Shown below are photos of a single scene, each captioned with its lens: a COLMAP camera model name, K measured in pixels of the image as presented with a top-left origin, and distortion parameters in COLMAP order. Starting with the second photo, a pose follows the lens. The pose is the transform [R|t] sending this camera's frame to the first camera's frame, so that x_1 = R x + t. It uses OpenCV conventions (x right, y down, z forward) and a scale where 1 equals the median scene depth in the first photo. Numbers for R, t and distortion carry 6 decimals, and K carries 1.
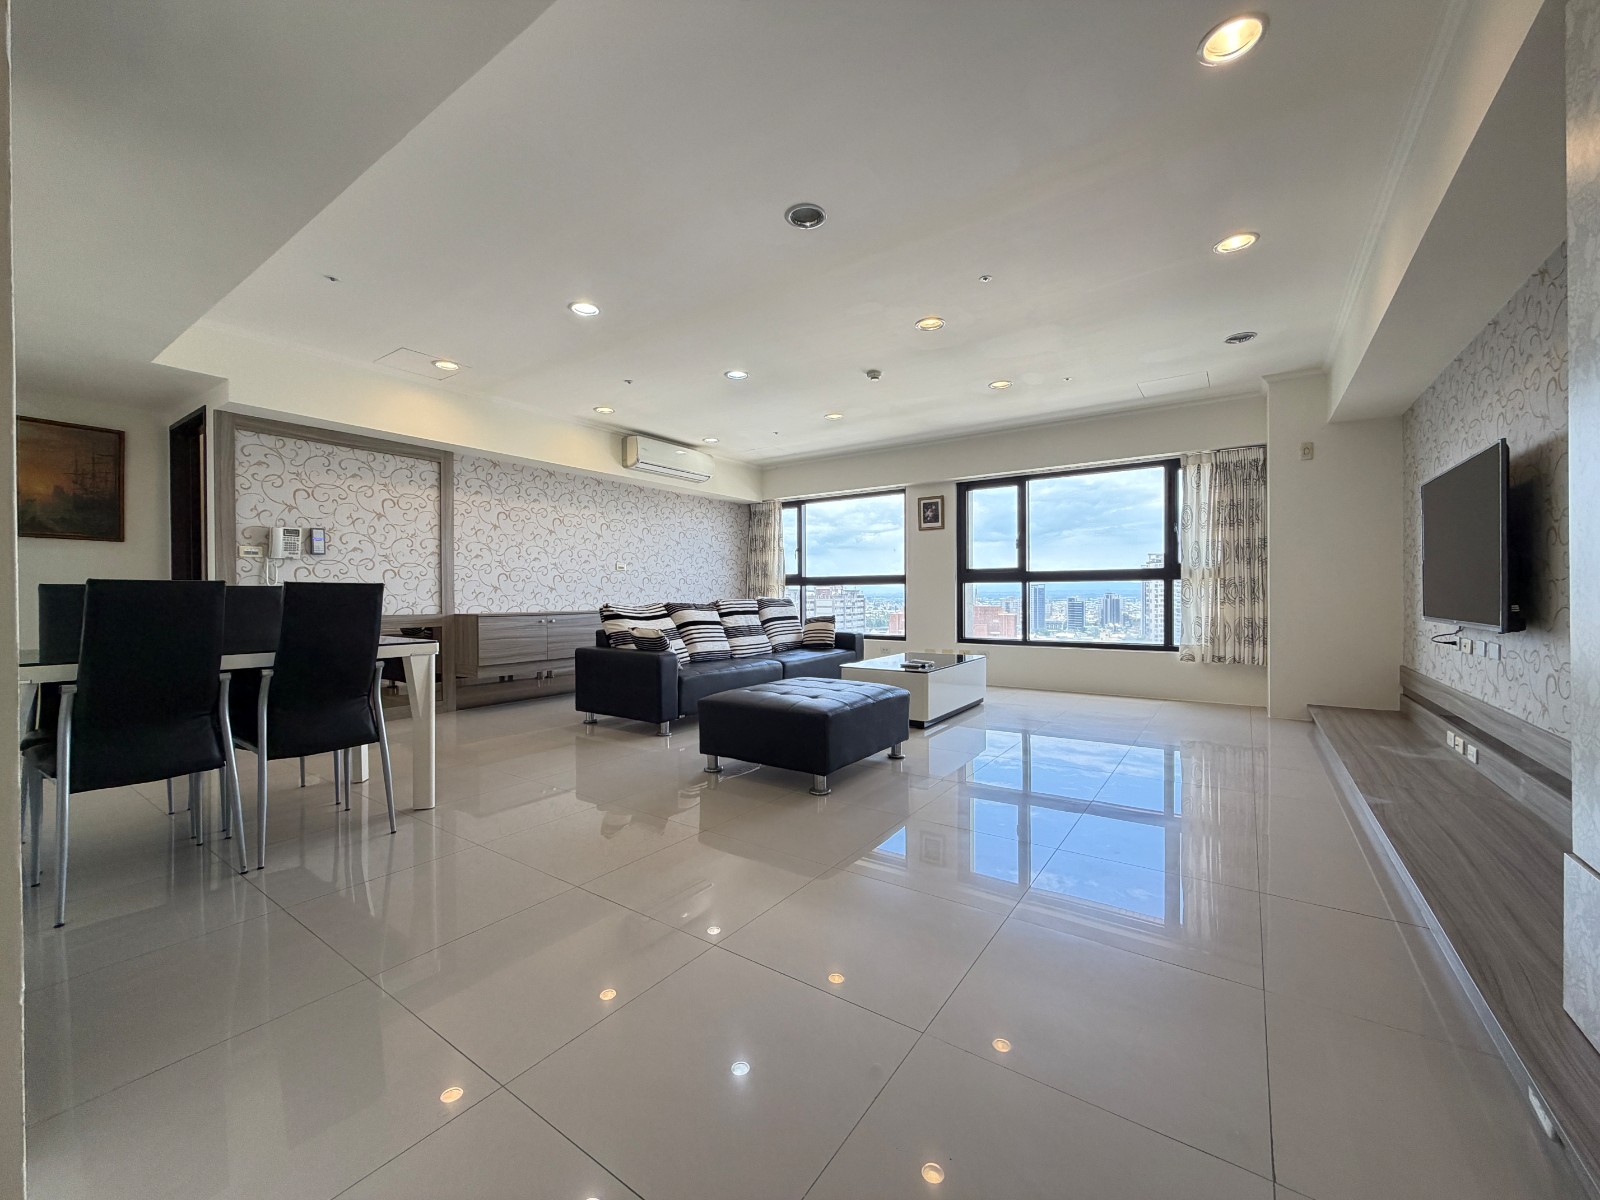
lens RADIAL K [[635.4, 0, 793.1], [0, 635.4, 600.2], [0, 0, 1]] dist [-0.001777, -0.000223]
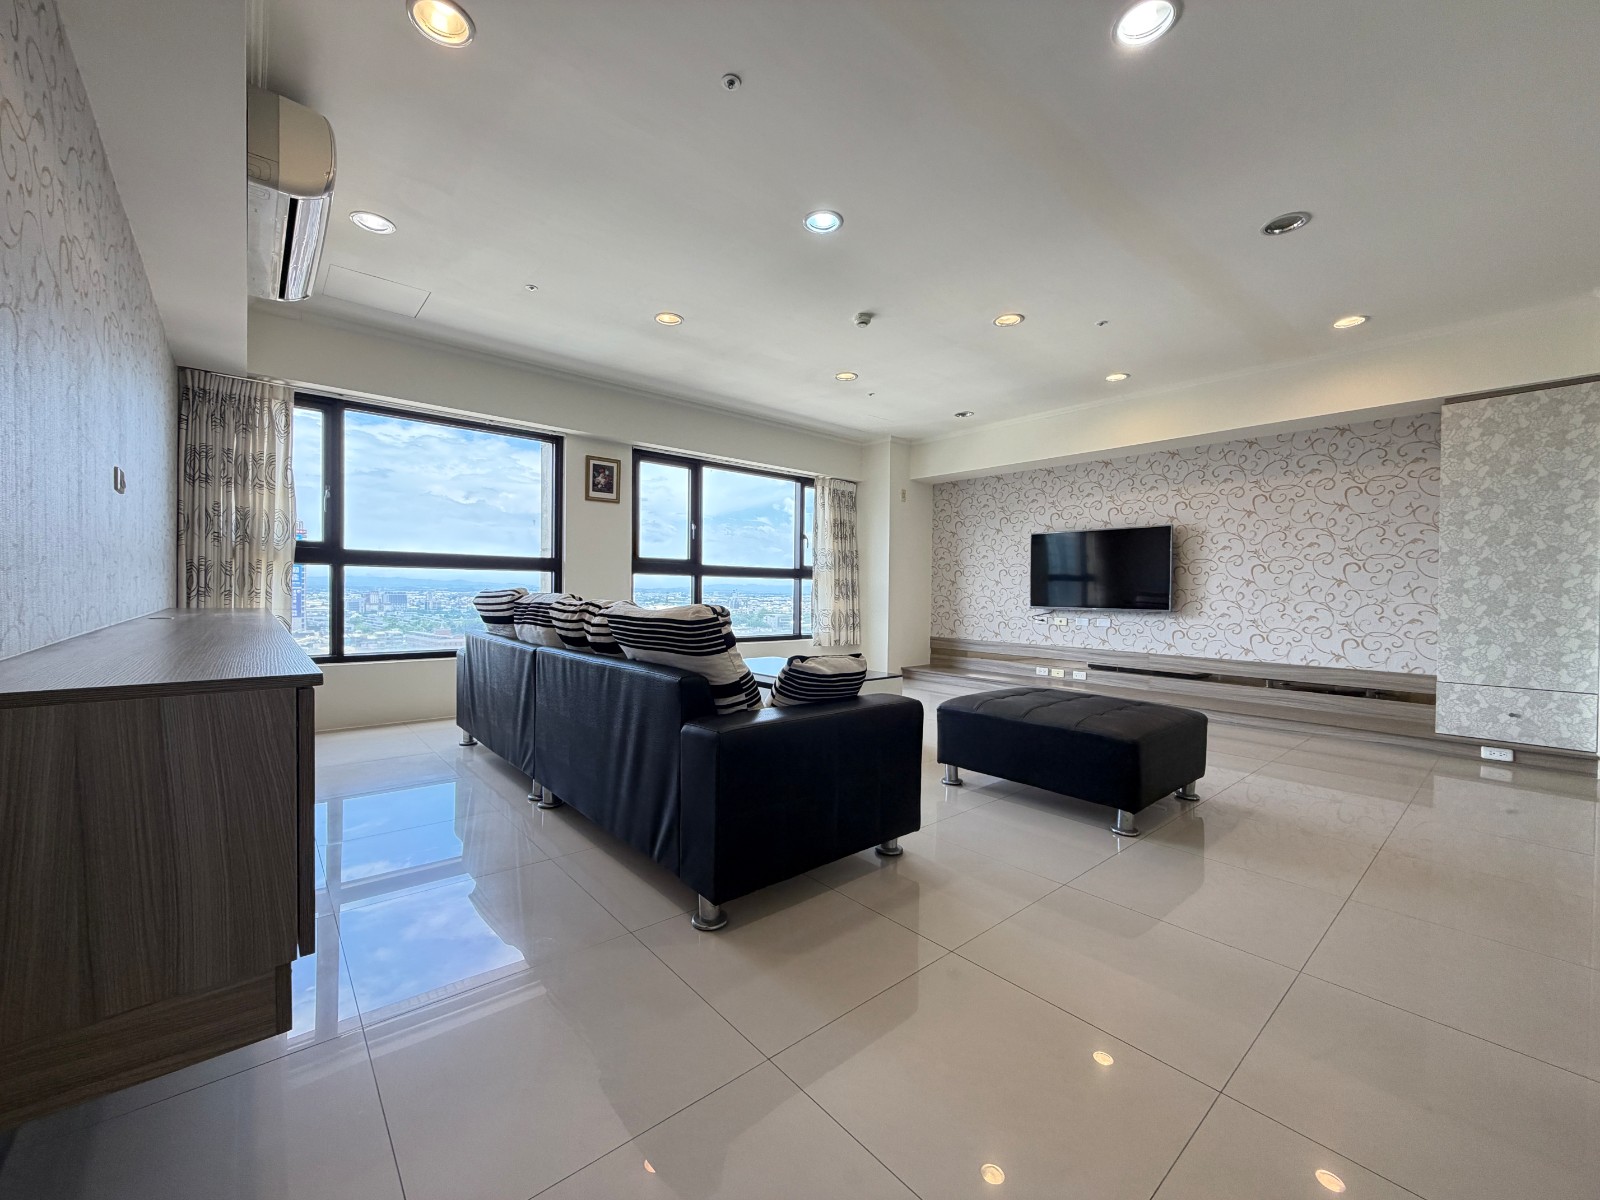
lens RADIAL K [[635.4, 0, 793.1], [0, 635.4, 600.2], [0, 0, 1]] dist [-0.001777, -0.000223]
pose [[0.252901, -0.009795, 0.967443, -0.481671], [-0.012660, 0.999830, 0.013432, -0.007285], [-0.967409, -0.015644, 0.252734, 0.622135]]
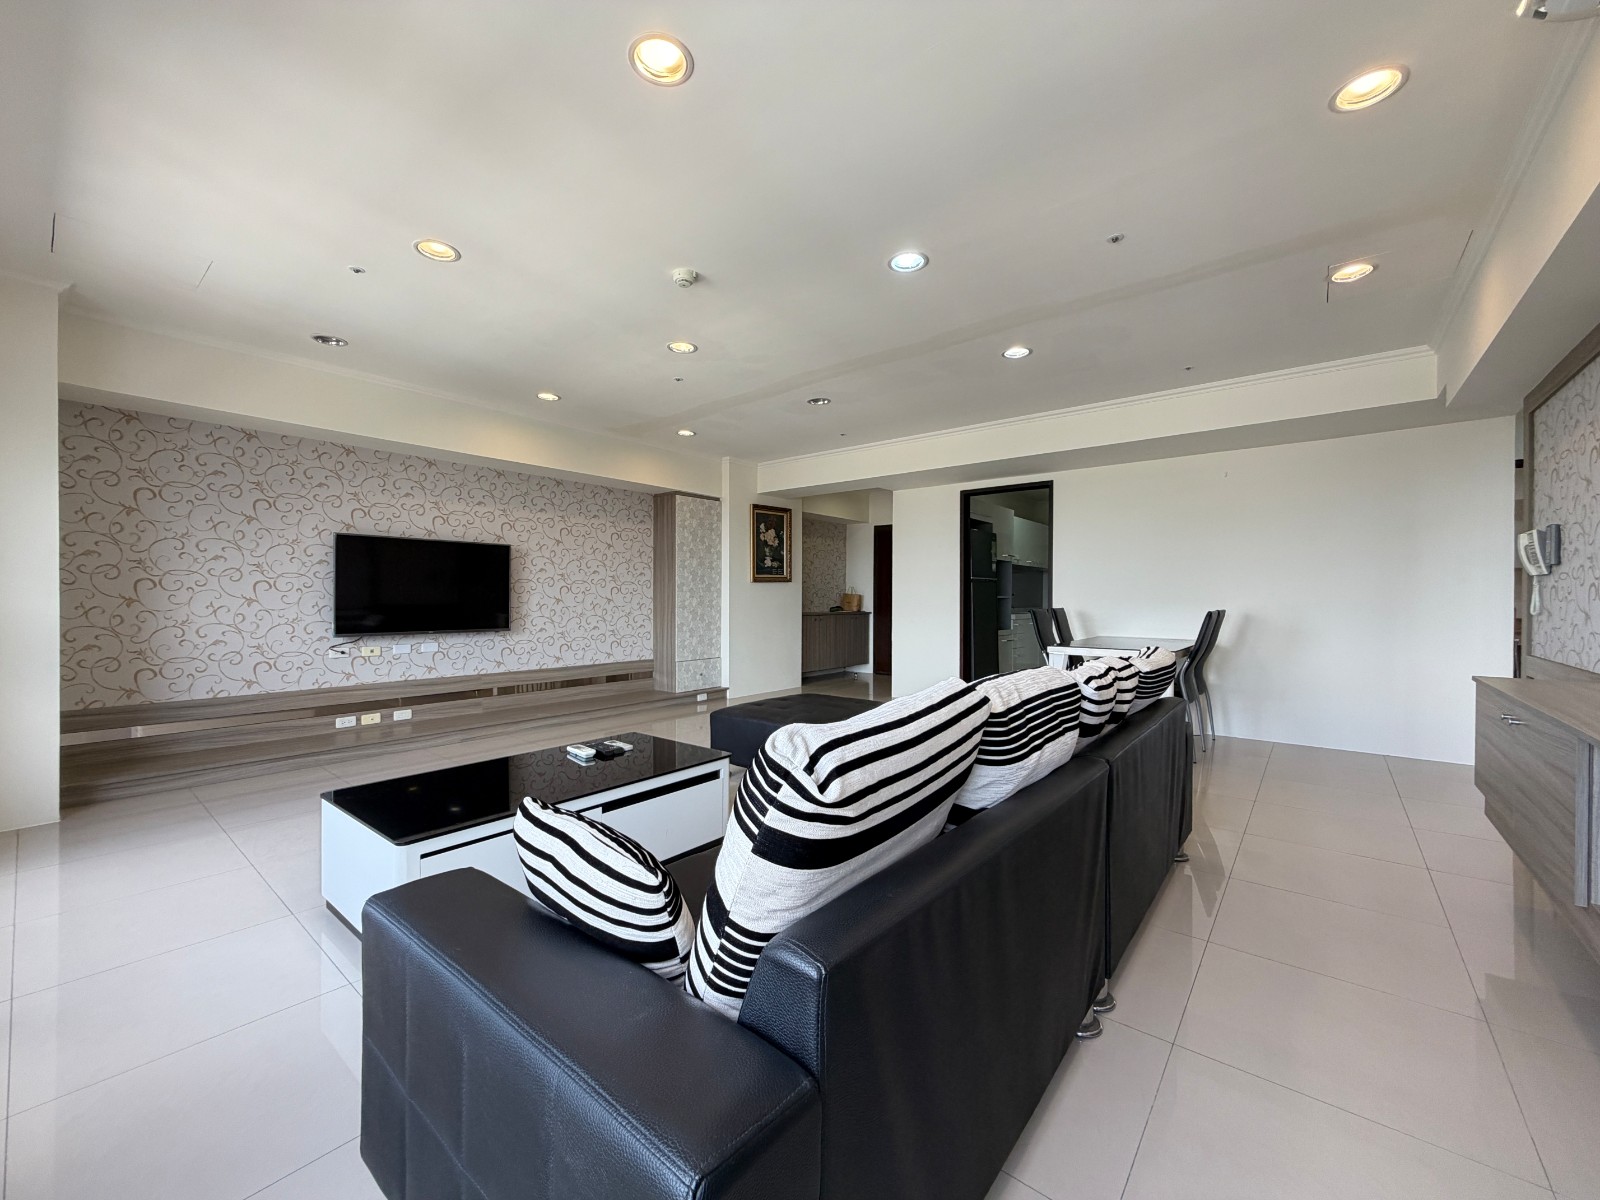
lens RADIAL K [[635.4, 0, 793.1], [0, 635.4, 600.2], [0, 0, 1]] dist [-0.001777, -0.000223]
pose [[-0.996512, -0.004332, 0.083340, -0.018841], [-0.003921, 0.999979, 0.005091, -0.031698], [-0.083360, 0.004747, -0.996508, 1.147532]]
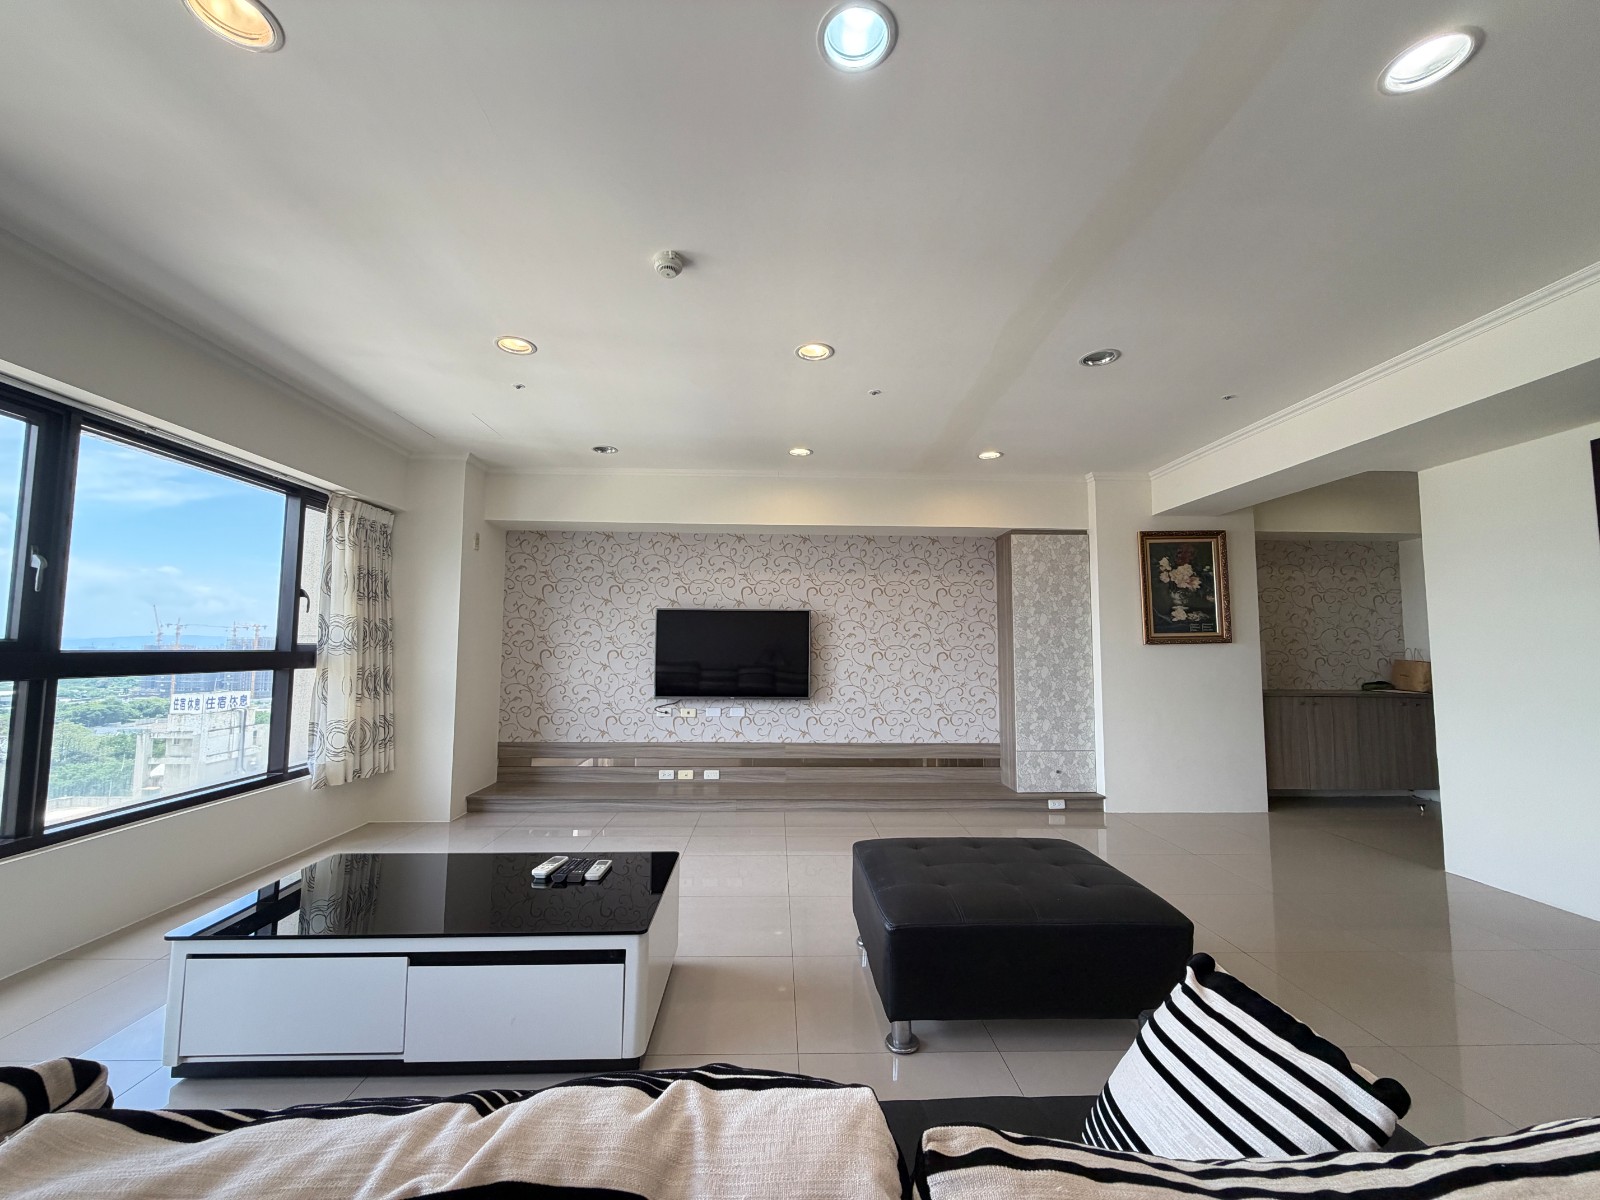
lens RADIAL K [[635.4, 0, 793.1], [0, 635.4, 600.2], [0, 0, 1]] dist [-0.001777, -0.000223]
pose [[-0.597584, 0.058640, 0.799659, -0.207860], [-0.005800, 0.996980, -0.077444, -0.048216], [-0.801785, -0.050918, -0.595439, 0.852017]]
